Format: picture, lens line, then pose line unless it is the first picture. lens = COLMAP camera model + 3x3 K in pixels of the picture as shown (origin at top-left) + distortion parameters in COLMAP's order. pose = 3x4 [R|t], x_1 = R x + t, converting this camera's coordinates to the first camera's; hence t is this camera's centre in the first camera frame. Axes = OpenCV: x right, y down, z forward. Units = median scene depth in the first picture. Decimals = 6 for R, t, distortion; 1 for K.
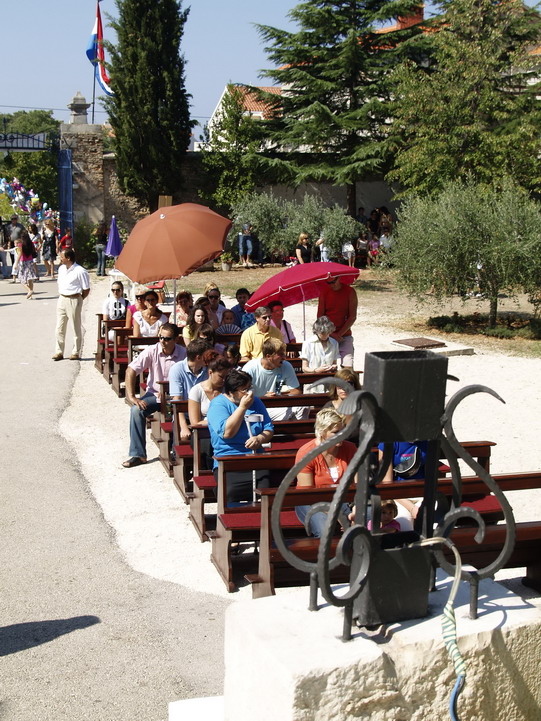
lens RADIAL K [[1036.8, 0, 268.9], [0, 1036.8, 360.7], [0, 0, 1]] dist [-0.115975, 0.000000]
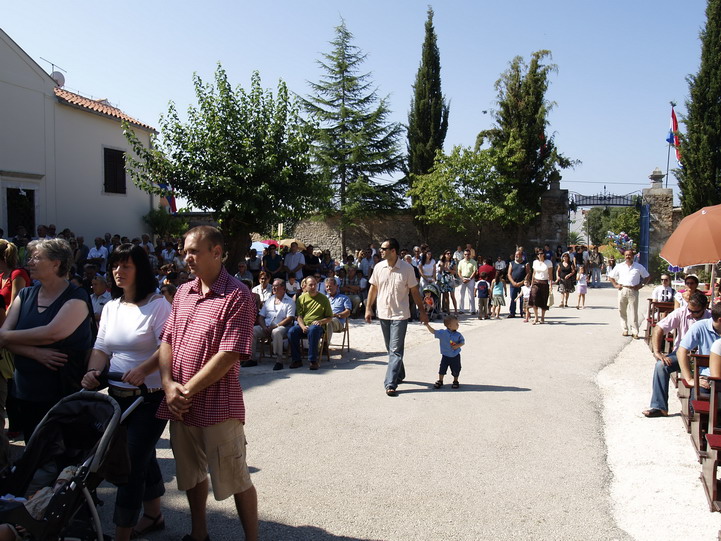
lens RADIAL K [[592.0, 0, 355.4], [0, 592.0, 272.6], [0, 0, 1]] dist [-0.094102, 0.025498]
pose [[0.782322, 0.034537, -0.621916, -0.006312], [-0.112668, 0.989838, -0.086759, 0.038646], [0.612600, 0.137943, 0.778263, 0.311584]]
